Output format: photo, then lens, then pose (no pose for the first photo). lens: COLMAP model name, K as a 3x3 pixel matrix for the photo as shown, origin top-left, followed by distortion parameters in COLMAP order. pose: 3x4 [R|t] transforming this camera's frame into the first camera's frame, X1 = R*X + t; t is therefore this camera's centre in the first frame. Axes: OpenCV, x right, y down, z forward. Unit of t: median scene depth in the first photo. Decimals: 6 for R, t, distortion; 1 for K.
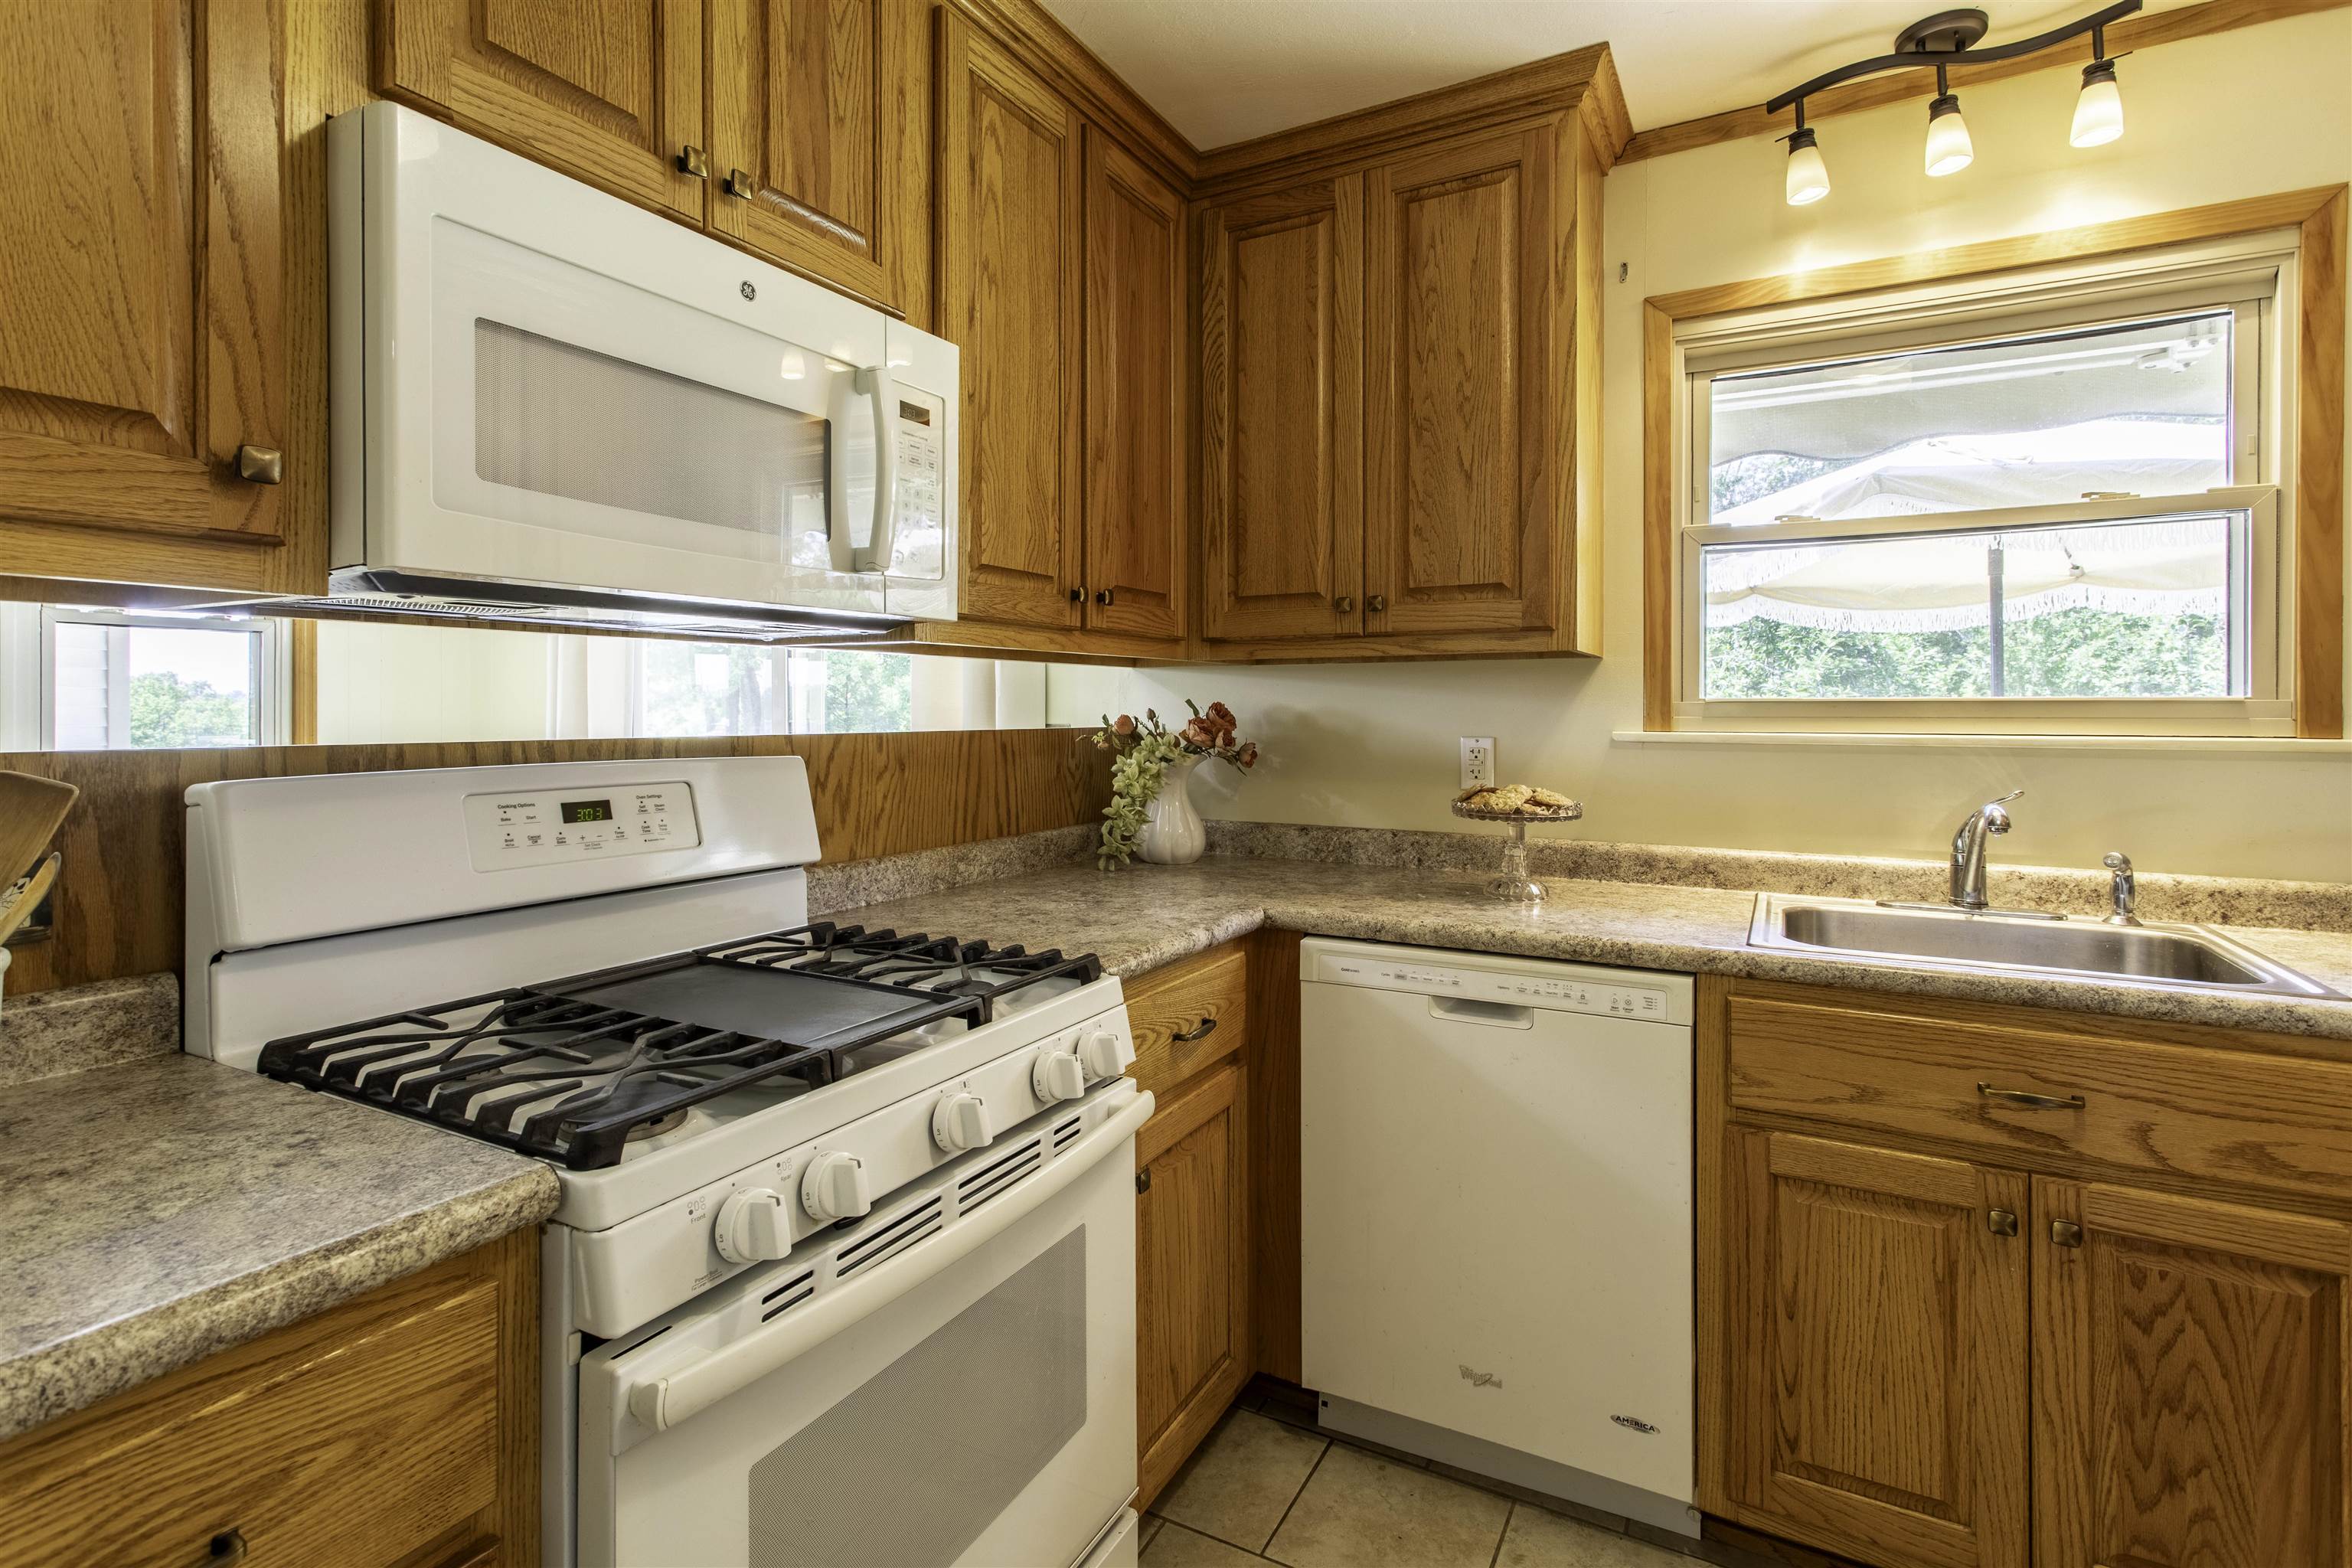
lens RADIAL K [[1132.0, 0, 1137.3], [0, 1132.0, 709.8], [0, 0, 1]] dist [0.003227, -0.000372]
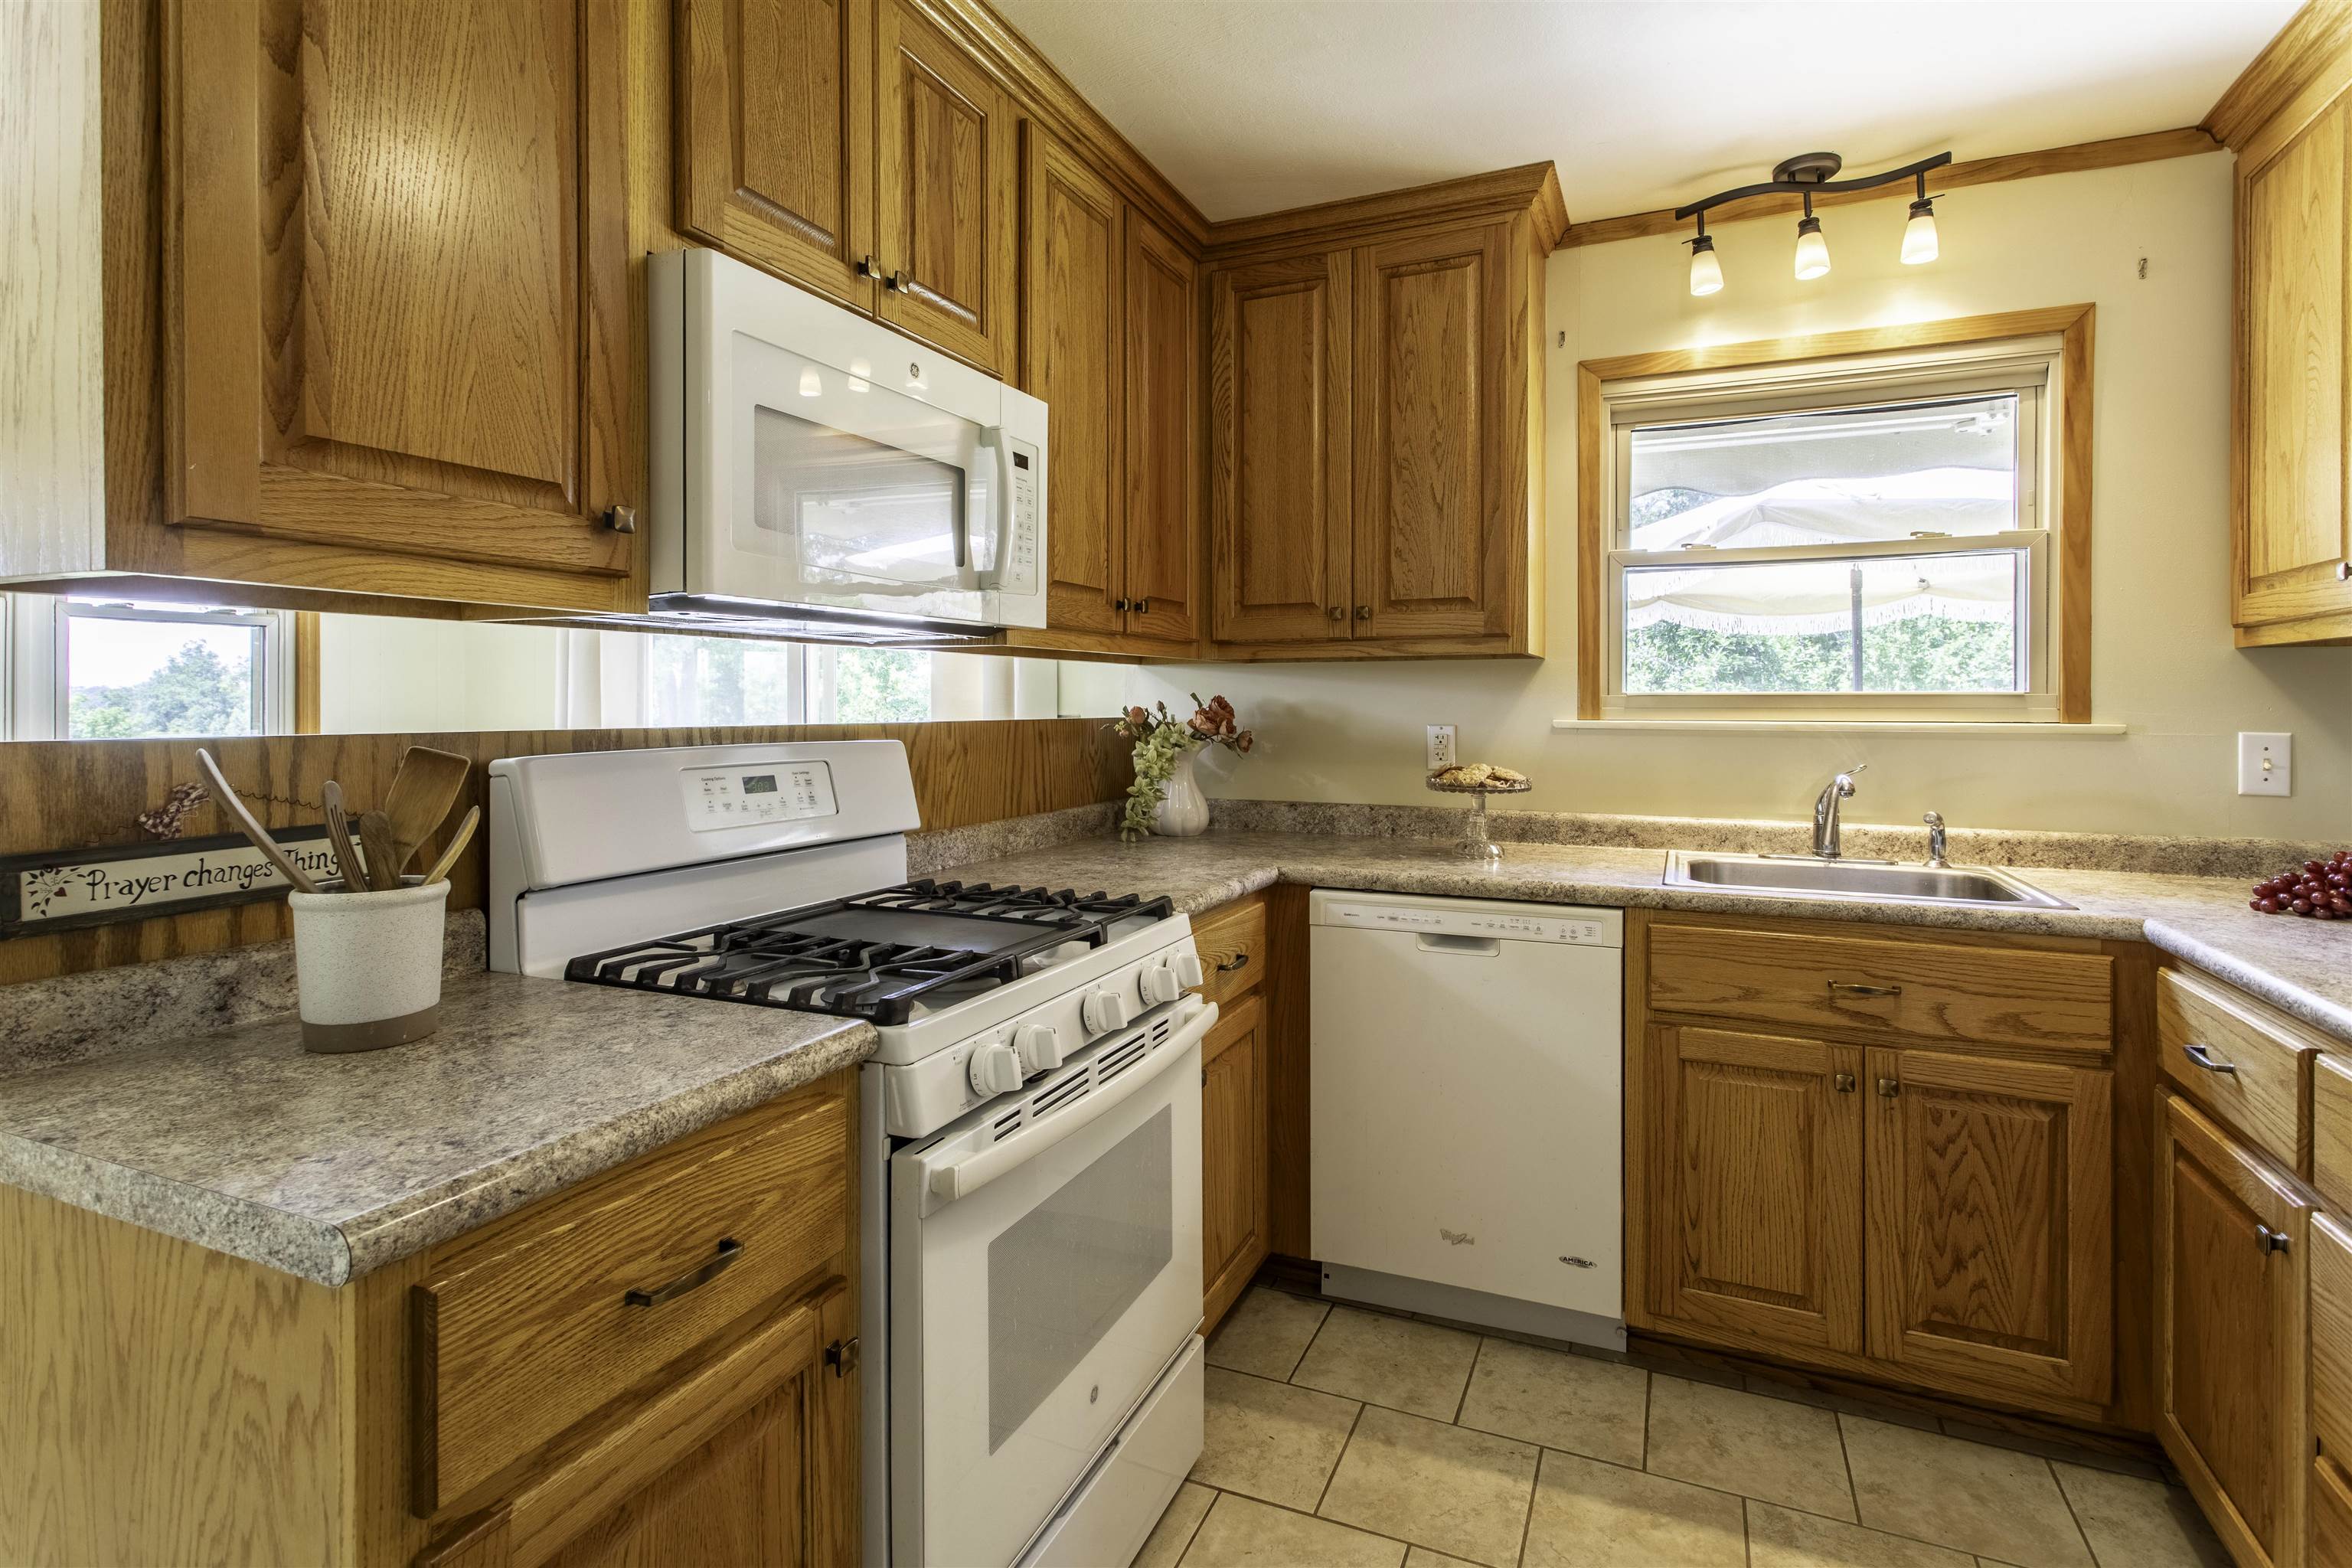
lens RADIAL K [[1142.2, 0, 1169.7], [0, 1142.2, 705.6], [0, 0, 1]] dist [-0.000005, 0.001762]
pose [[0.995288, -0.000248, 0.096960, -0.122037], [0.000070, 0.999998, 0.001837, 0.001776], [-0.096961, -0.001822, 0.995287, -0.199590]]
